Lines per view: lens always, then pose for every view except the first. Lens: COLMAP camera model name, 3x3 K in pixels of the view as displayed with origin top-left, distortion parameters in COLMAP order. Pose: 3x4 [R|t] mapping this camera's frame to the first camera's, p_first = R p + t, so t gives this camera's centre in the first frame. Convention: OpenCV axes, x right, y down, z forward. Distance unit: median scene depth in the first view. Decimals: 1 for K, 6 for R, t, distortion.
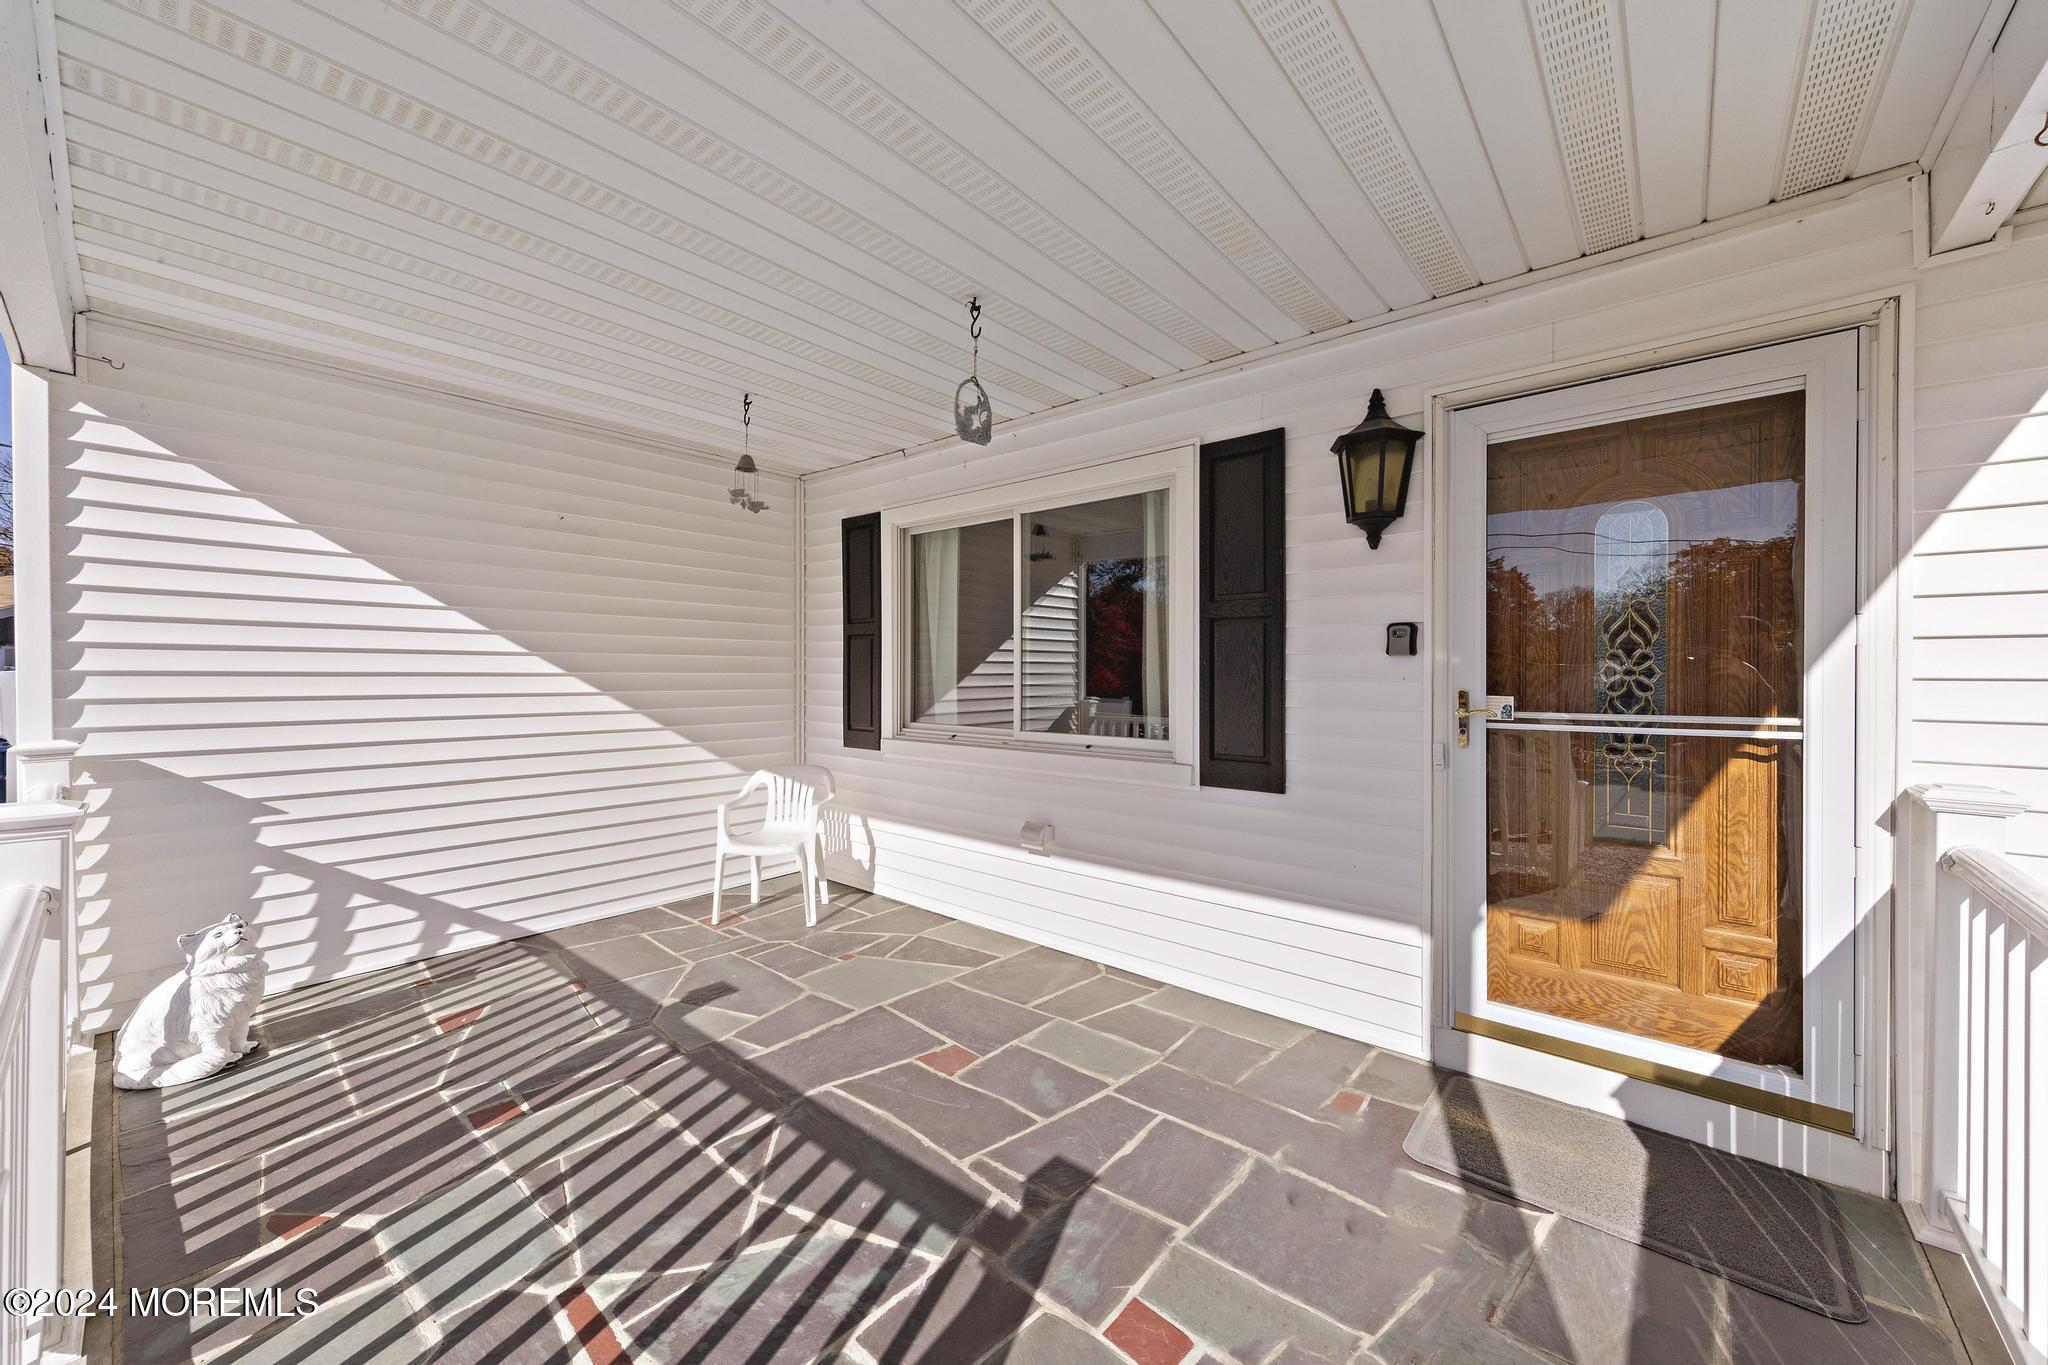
lens RADIAL K [[762.9, 0, 1033.3], [0, 762.9, 667.3], [0, 0, 1]] dist [0.000612, -0.000153]
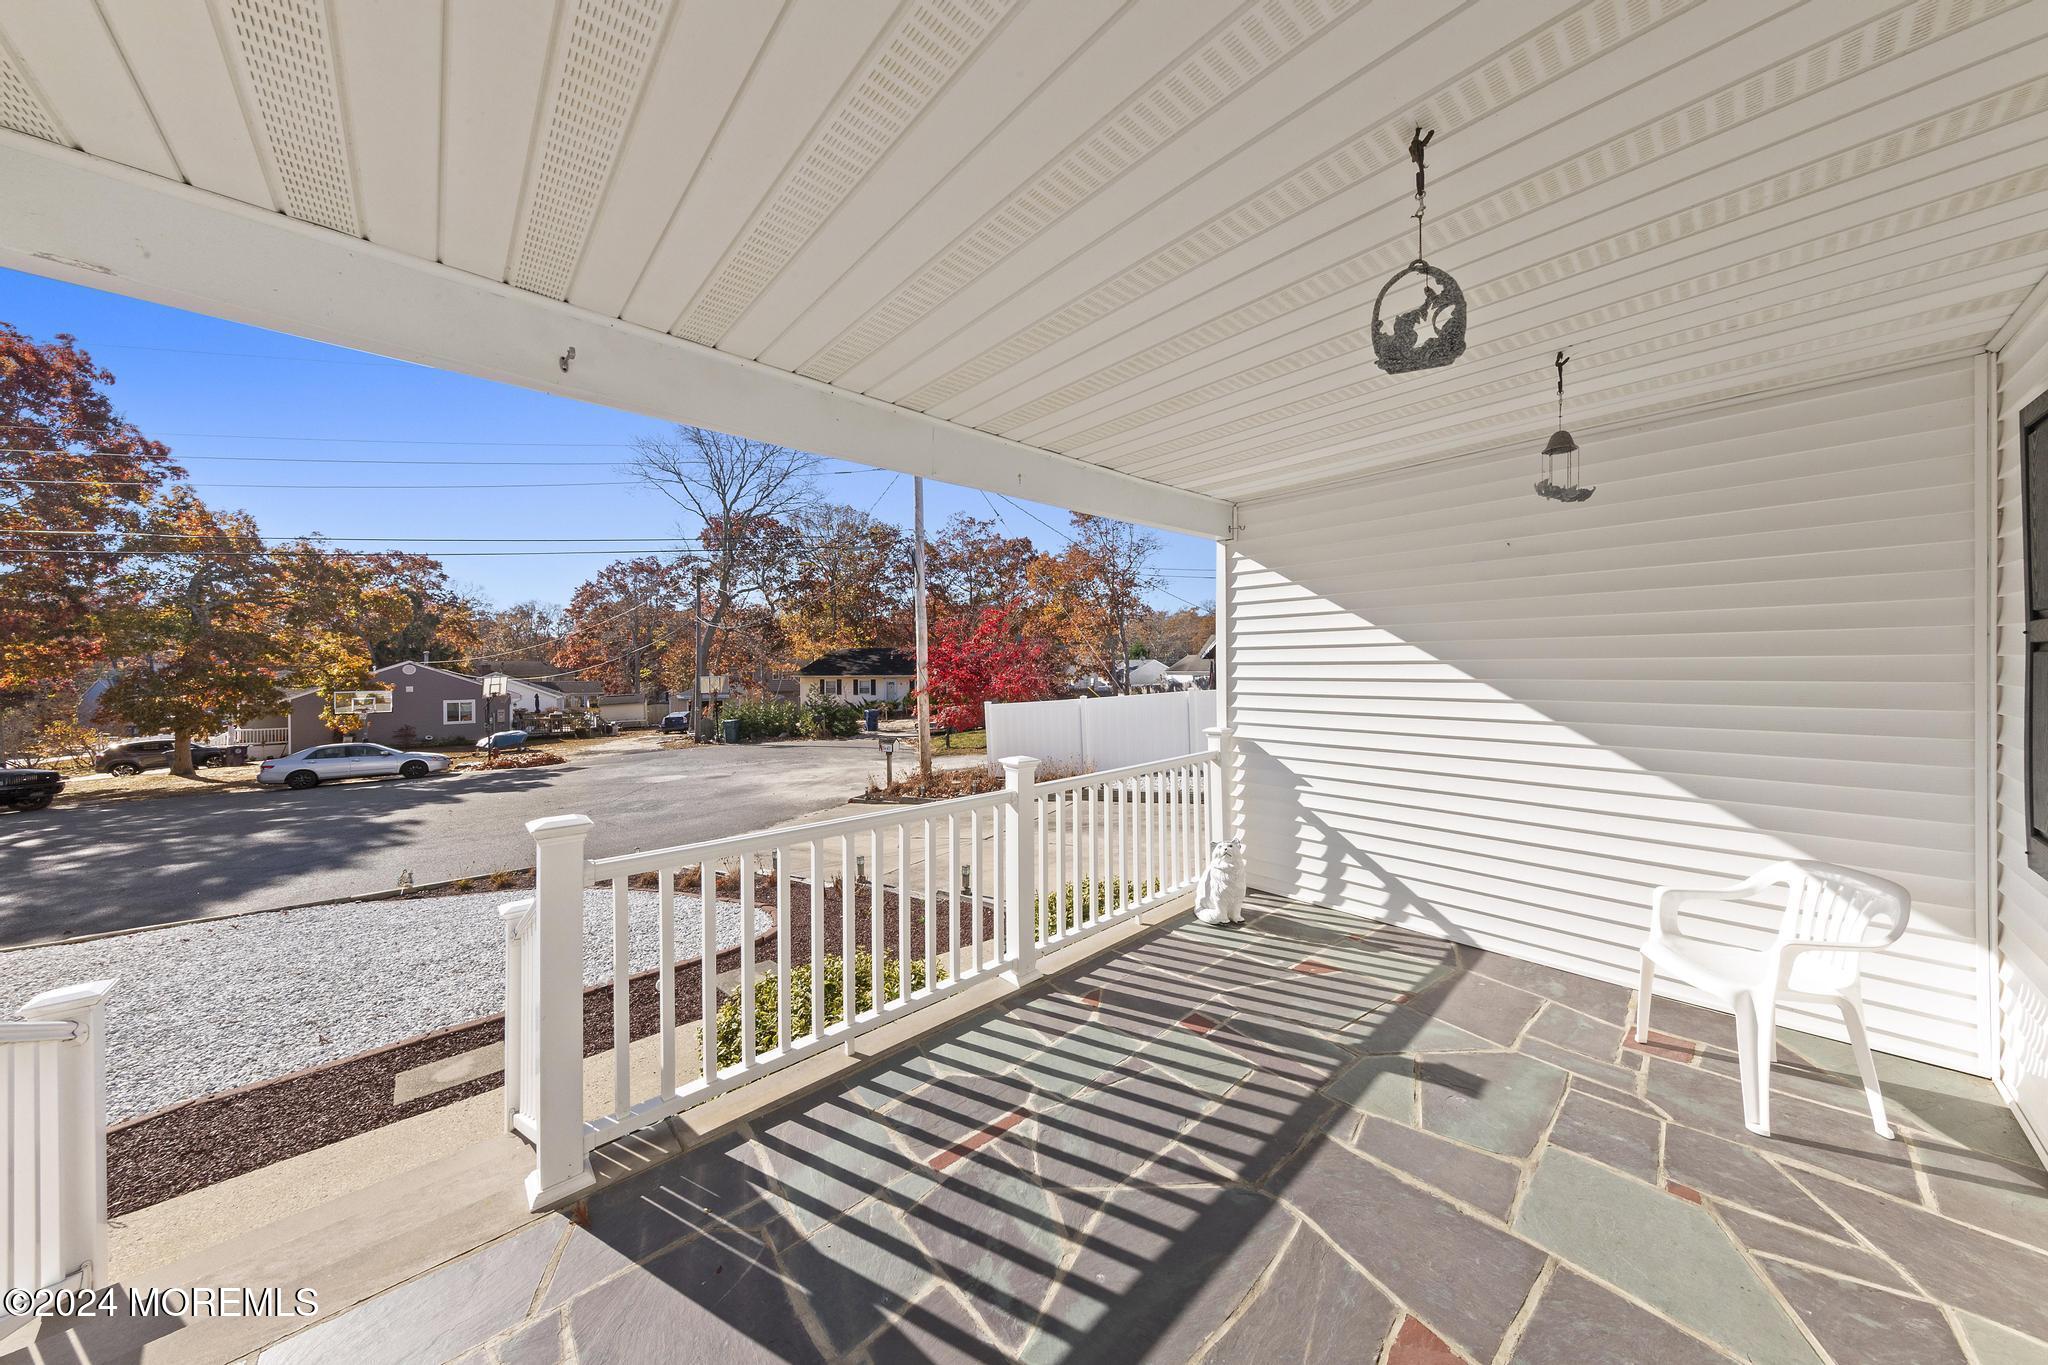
lens RADIAL K [[644.6, 0, 1030.0], [0, 644.6, 666.9], [0, 0, 1]] dist [0.001740, 0.000111]
pose [[-0.123992, -0.003495, -0.992277, 0.462404], [0.014882, 0.999875, -0.005381, -0.063050], [0.992172, -0.015434, -0.123925, 0.755636]]
